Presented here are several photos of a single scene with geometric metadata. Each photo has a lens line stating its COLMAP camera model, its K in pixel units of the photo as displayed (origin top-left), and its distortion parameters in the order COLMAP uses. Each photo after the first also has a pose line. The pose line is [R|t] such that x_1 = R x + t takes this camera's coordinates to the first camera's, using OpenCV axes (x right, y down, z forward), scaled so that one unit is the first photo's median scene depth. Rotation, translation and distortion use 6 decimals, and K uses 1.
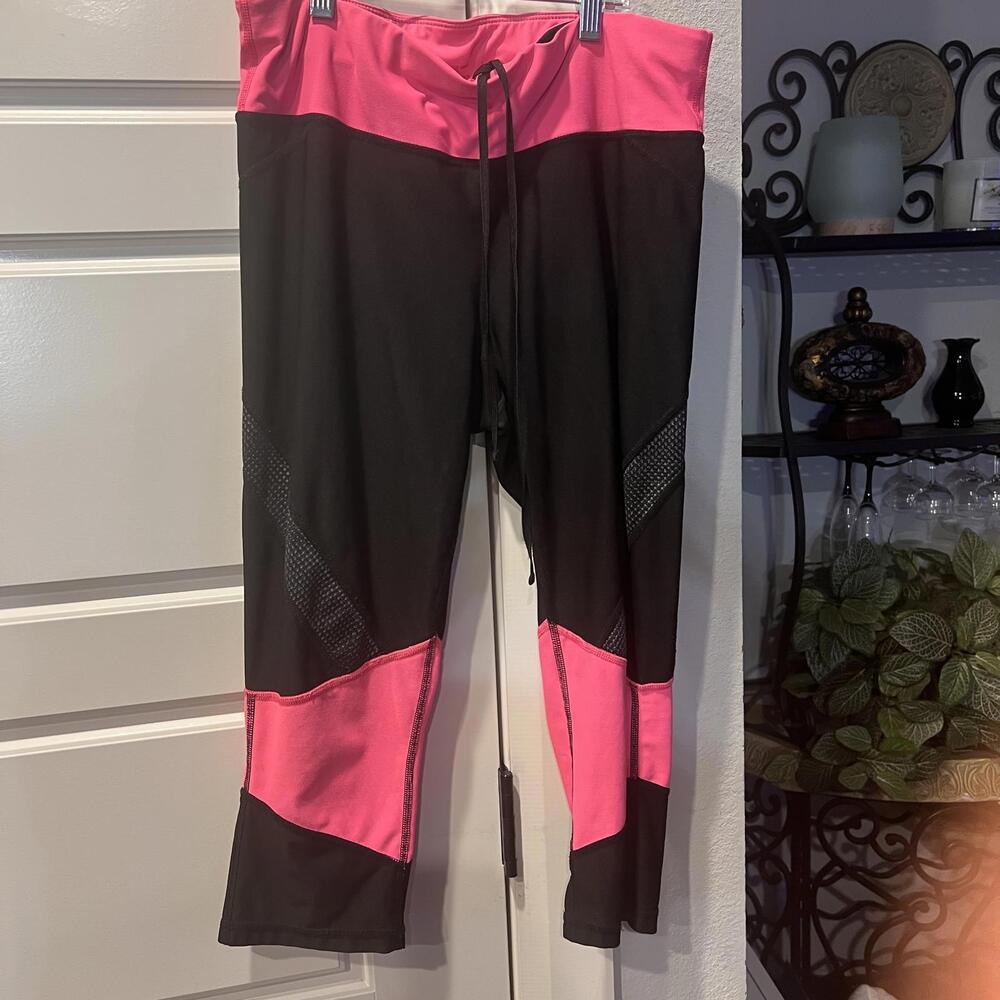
lens RADIAL K [[1056.1, 0, 502.0], [0, 1056.1, 496.5], [0, 0, 1]] dist [0.006787, 0.000000]
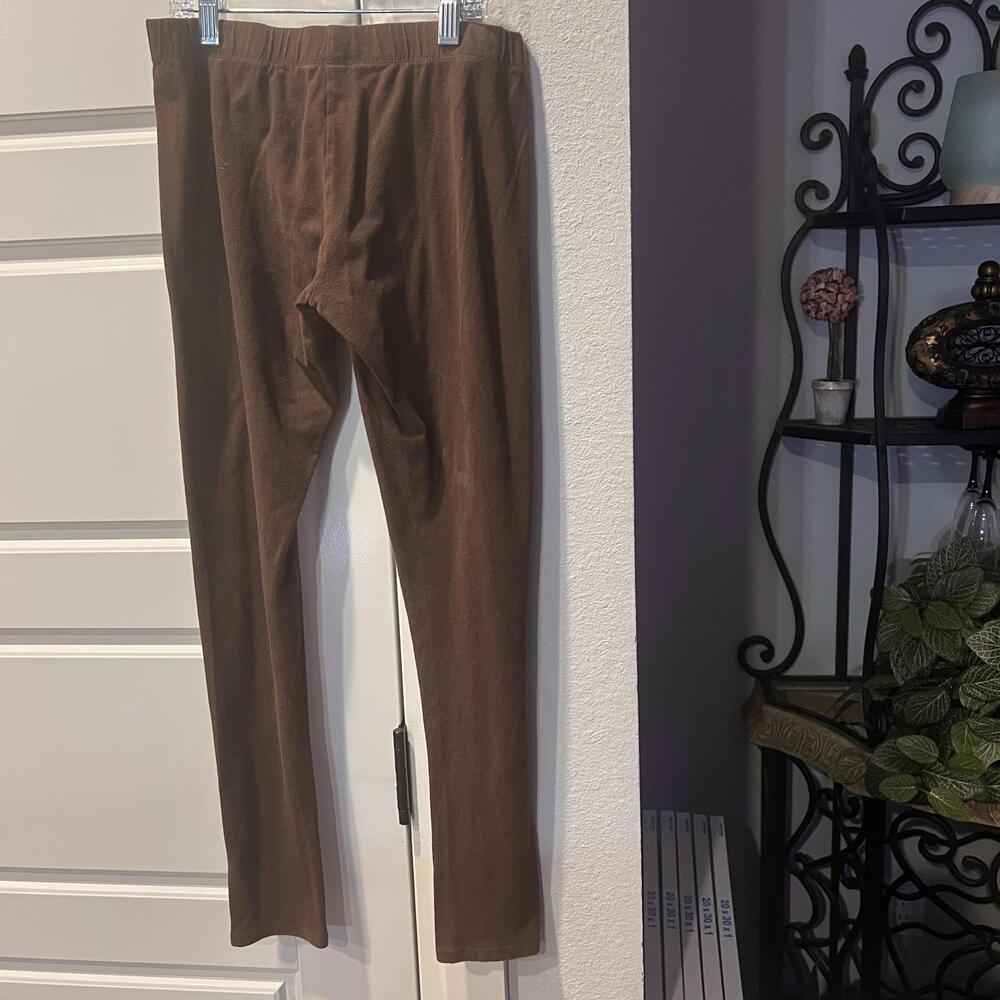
lens RADIAL K [[1056.1, 0, 503.3], [0, 1056.1, 505.0], [0, 0, 1]] dist [0.006787, 0.000000]
pose [[0.956058, 0.065616, -0.285740, 0.211251], [-0.052488, 0.997194, 0.053373, -0.015845], [0.288441, -0.036029, 0.956820, 0.003776]]
